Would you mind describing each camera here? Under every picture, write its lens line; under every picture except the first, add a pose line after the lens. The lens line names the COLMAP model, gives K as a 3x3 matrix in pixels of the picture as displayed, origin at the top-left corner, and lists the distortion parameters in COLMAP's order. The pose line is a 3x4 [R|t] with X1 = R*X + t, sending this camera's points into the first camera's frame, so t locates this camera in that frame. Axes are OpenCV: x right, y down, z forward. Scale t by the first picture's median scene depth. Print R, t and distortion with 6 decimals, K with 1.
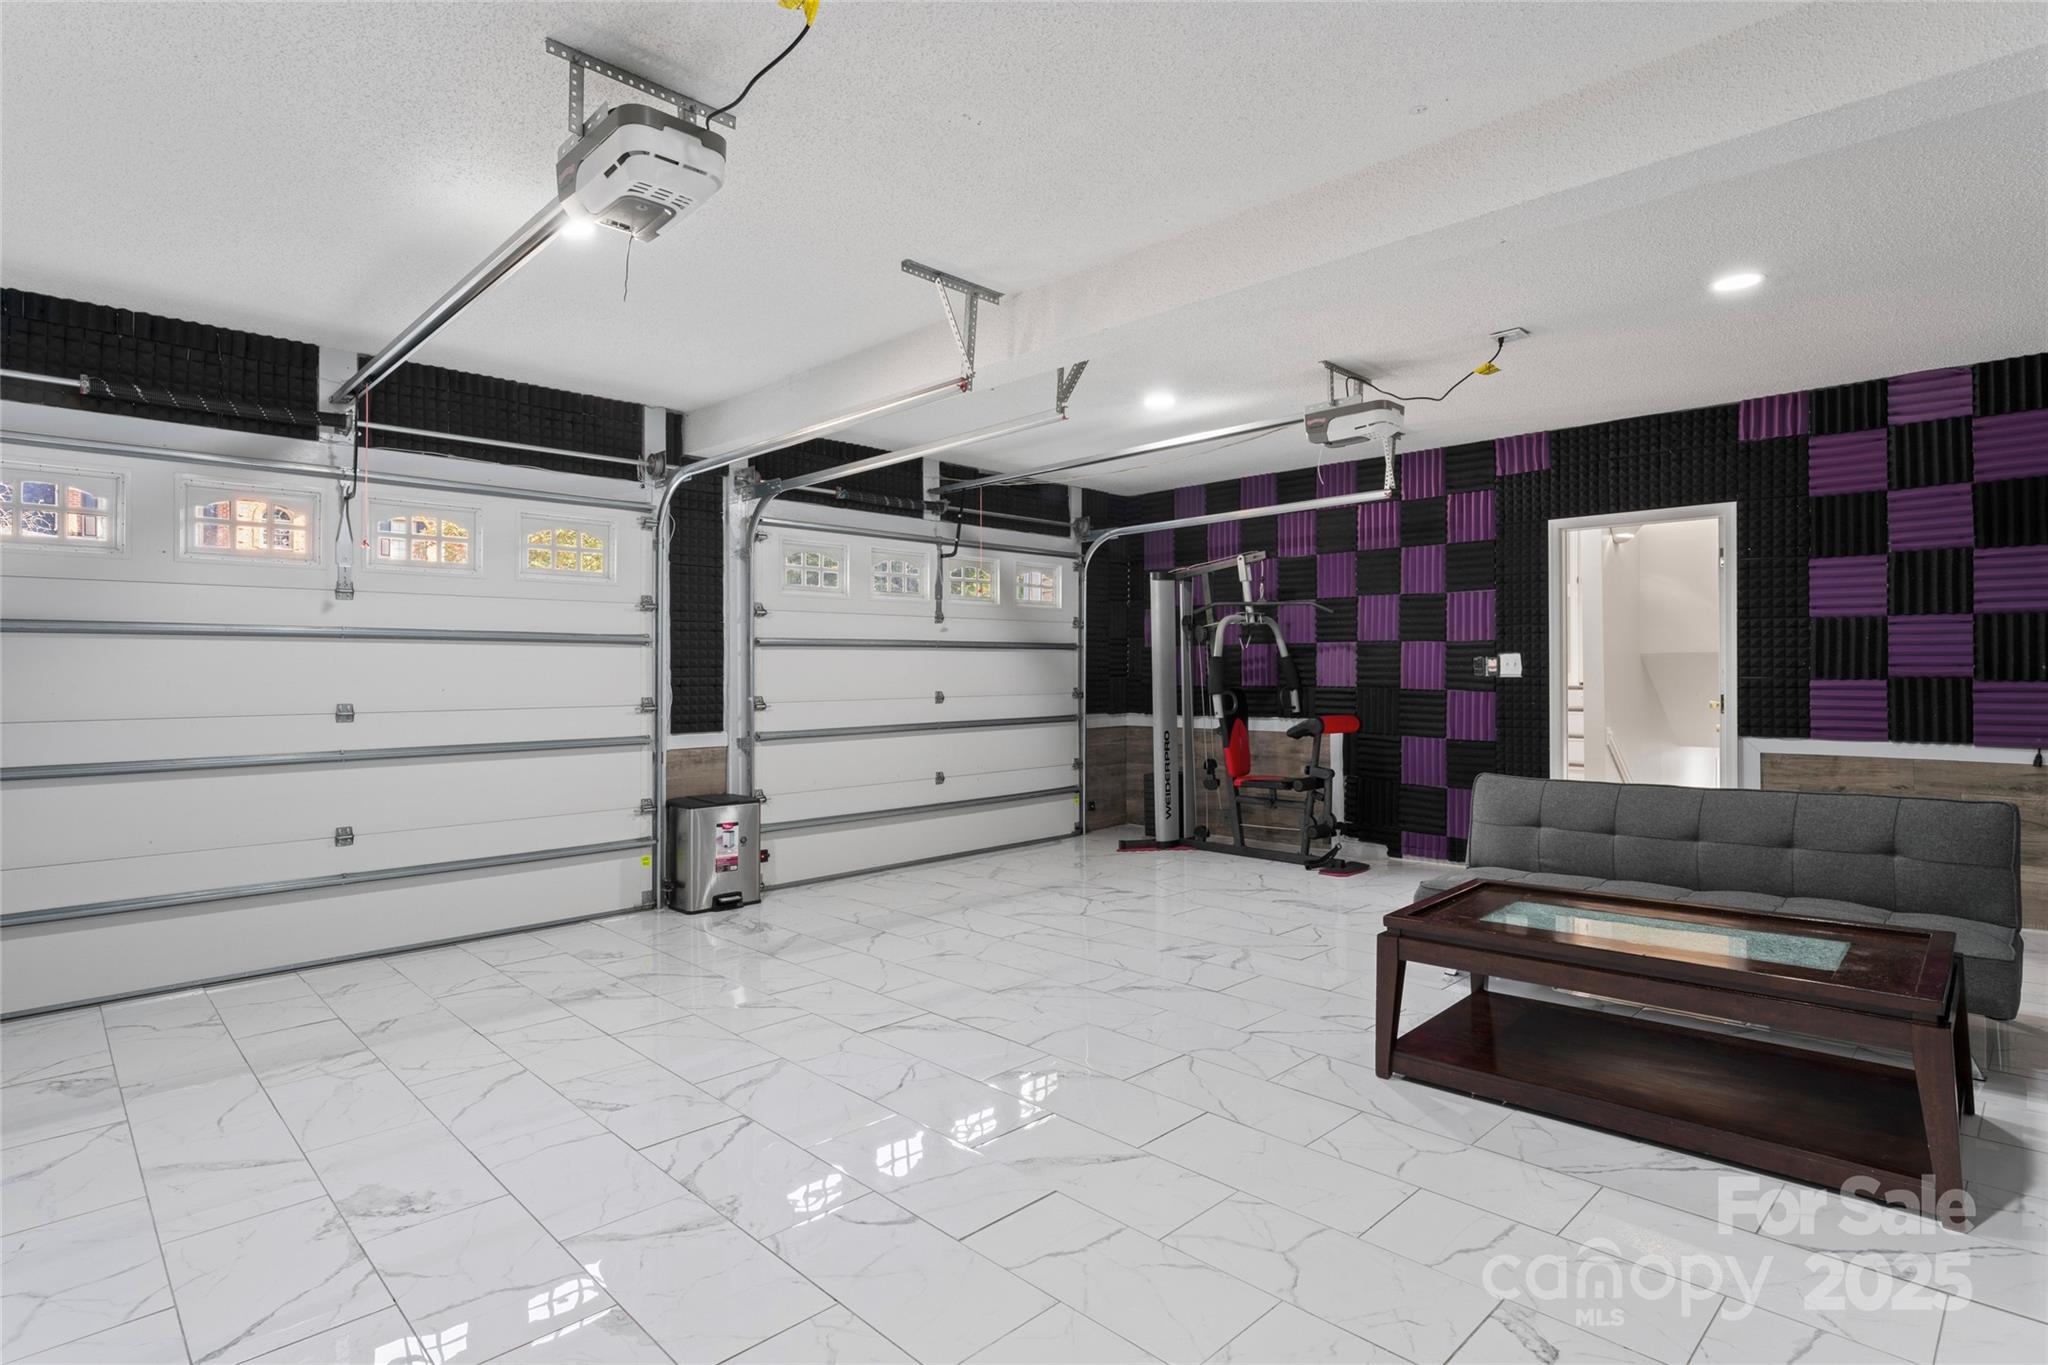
lens RADIAL K [[1034.1, 0, 1027.0], [0, 1034.1, 675.1], [0, 0, 1]] dist [0.000738, 0.000251]
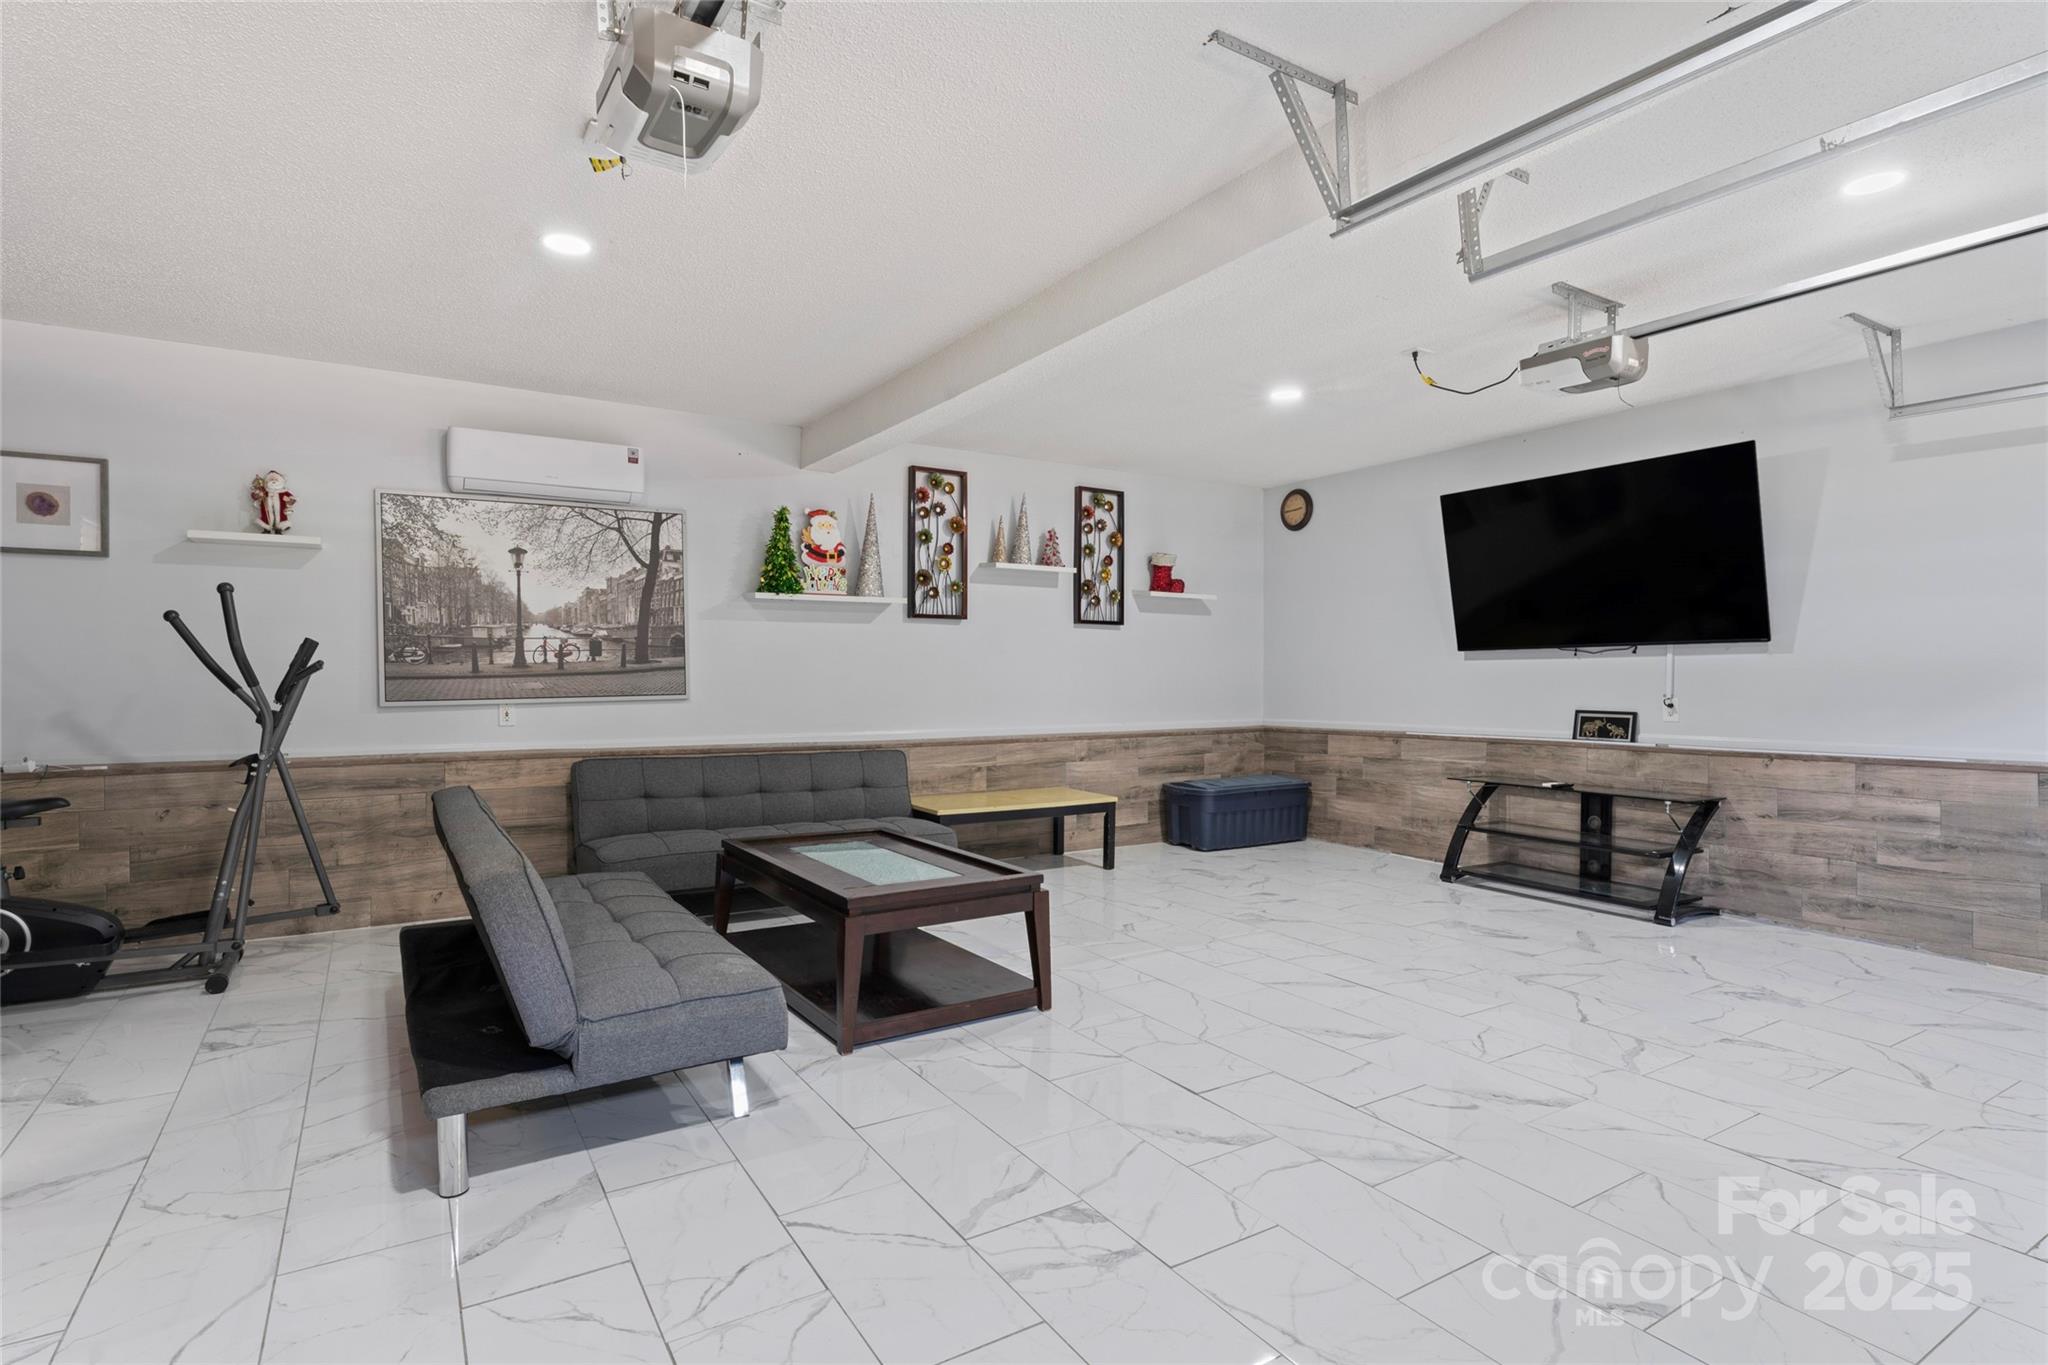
lens RADIAL K [[1034.1, 0, 1021.4], [0, 1034.1, 678.1], [0, 0, 1]] dist [0.000738, 0.000251]
pose [[-0.976579, 0.004408, 0.215112, 0.122470], [0.004930, 0.999986, 0.001892, 0.007427], [-0.215101, 0.002908, -0.976587, 2.277662]]
